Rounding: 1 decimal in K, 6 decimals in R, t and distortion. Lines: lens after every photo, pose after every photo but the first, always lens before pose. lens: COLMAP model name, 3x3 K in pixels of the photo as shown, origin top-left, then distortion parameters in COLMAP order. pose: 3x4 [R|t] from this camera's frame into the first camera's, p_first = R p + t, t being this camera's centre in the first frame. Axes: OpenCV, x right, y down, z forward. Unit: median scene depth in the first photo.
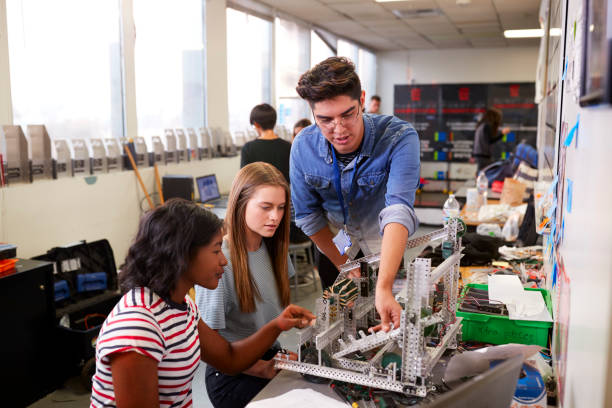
lens RADIAL K [[620.9, 0, 306.0], [0, 620.9, 204.0], [0, 0, 1]] dist [0.008761, -0.013644]
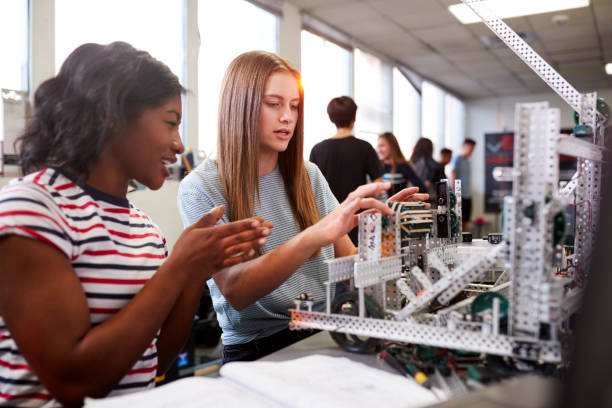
lens RADIAL K [[607.8, 0, 306.0], [0, 607.8, 204.0], [0, 0, 1]] dist [0.007749, -0.011390]
pose [[0.989299, -0.003544, -0.145857, 0.054150], [-0.013562, 0.993143, -0.116120, 0.223739], [0.145268, 0.116856, 0.982467, 0.424685]]
